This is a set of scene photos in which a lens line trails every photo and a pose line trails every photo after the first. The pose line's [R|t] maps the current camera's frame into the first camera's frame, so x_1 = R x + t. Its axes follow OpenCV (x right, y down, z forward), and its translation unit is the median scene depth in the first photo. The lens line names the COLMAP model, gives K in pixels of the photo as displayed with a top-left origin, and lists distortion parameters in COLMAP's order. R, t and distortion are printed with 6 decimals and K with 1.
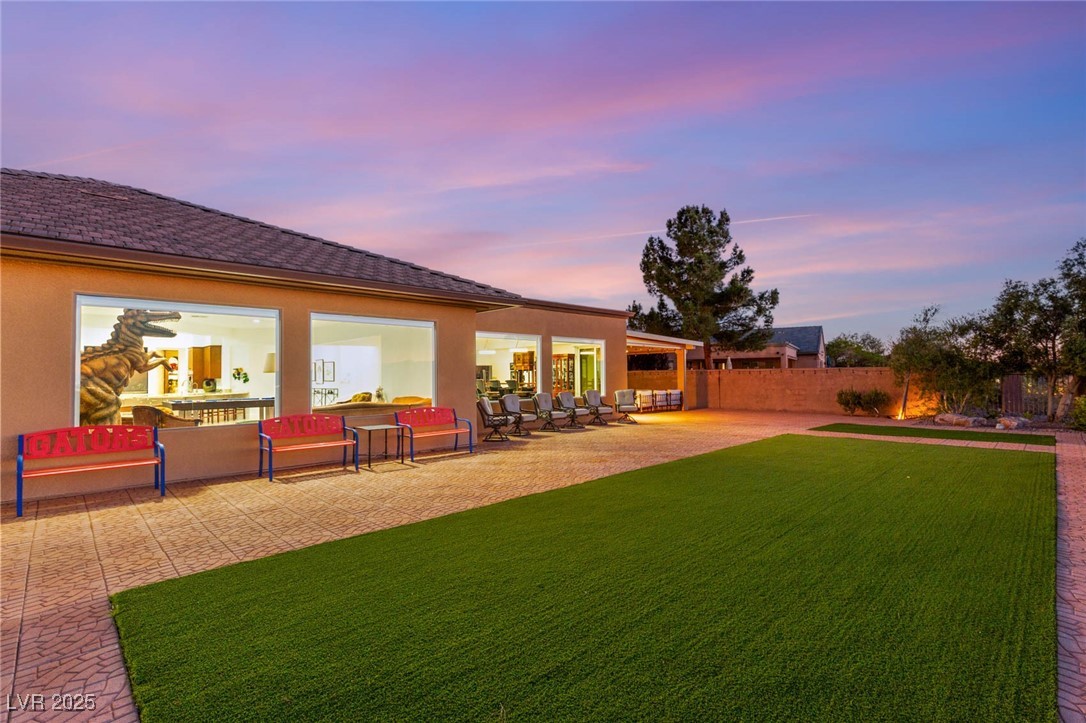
lens RADIAL K [[499.4, 0, 540.8], [0, 499.4, 360.8], [0, 0, 1]] dist [-0.001166, -0.000990]
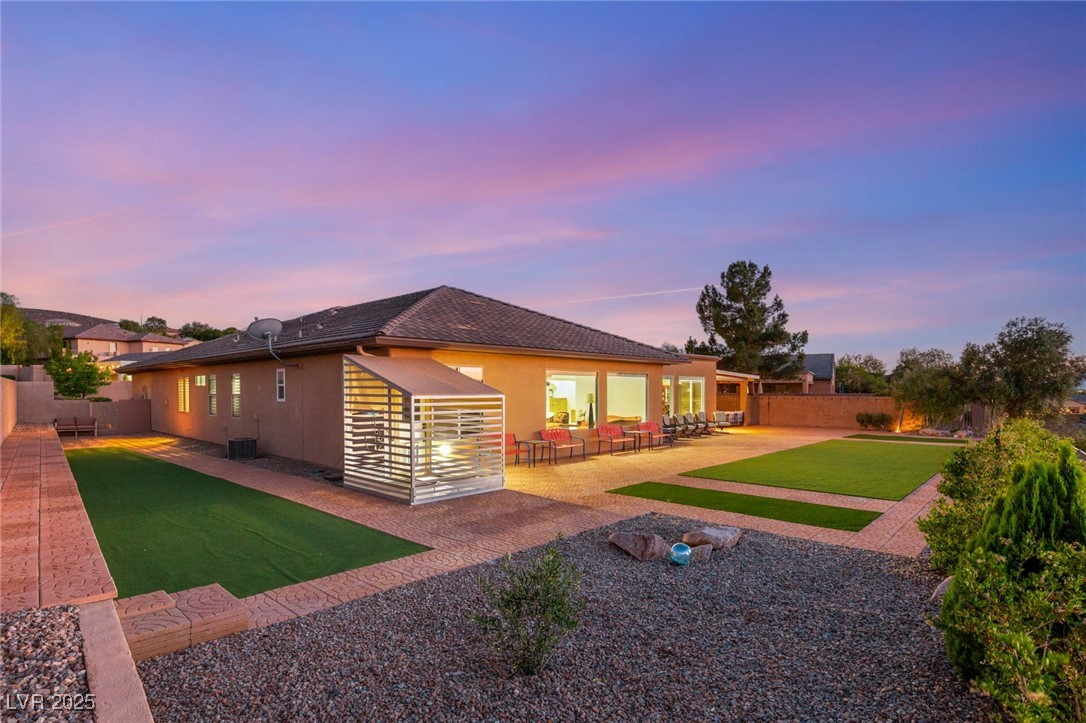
lens RADIAL K [[551.4, 0, 546.1], [0, 551.4, 394.2], [0, 0, 1]] dist [-0.006156, 0.000410]
pose [[0.998529, 0.009085, 0.053447, -0.266551], [-0.011083, 0.999247, 0.037195, -0.029673], [-0.053068, -0.037733, 0.997878, -0.369944]]
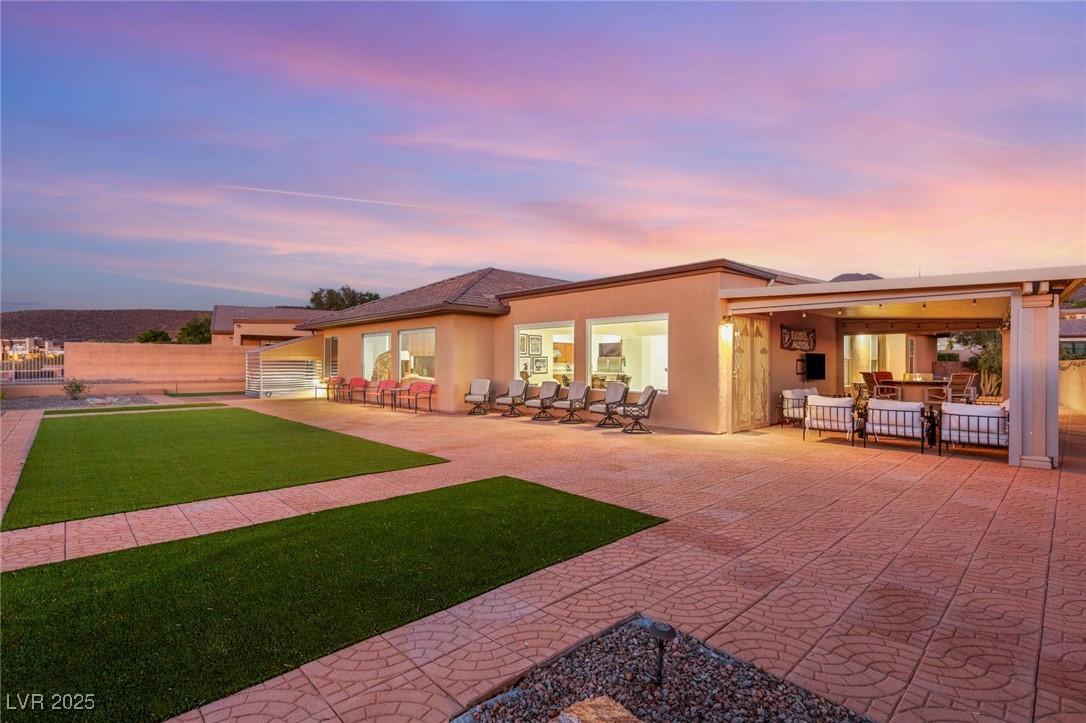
lens RADIAL K [[504.8, 0, 543.3], [0, 504.8, 360.7], [0, 0, 1]] dist [0.004421, 0.000113]
pose [[-0.017117, 0.001538, -0.999852, 0.532246], [0.024491, 0.999699, 0.001118, 0.012376], [0.999554, -0.024468, -0.017149, 0.538873]]
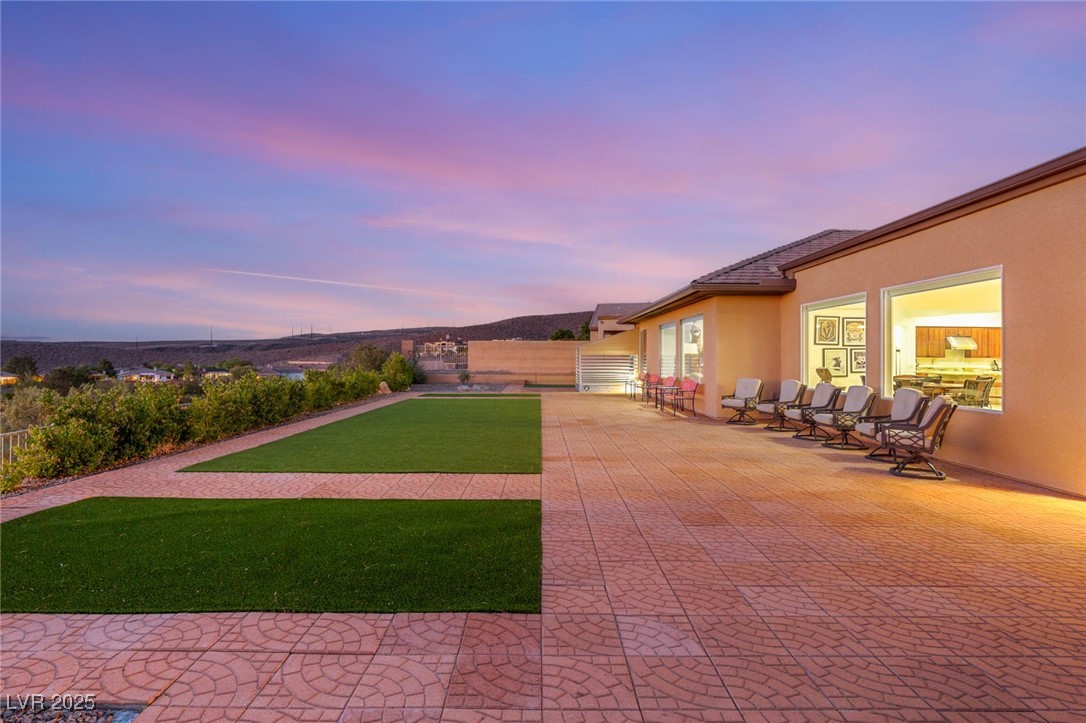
lens RADIAL K [[556.8, 0, 542.8], [0, 556.8, 362.5], [0, 0, 1]] dist [-0.002748, -0.000856]
pose [[-0.700215, 0.011386, -0.713841, 0.430989], [0.020515, 0.999781, -0.004177, 0.016886], [0.713637, -0.017569, -0.700295, 0.672849]]
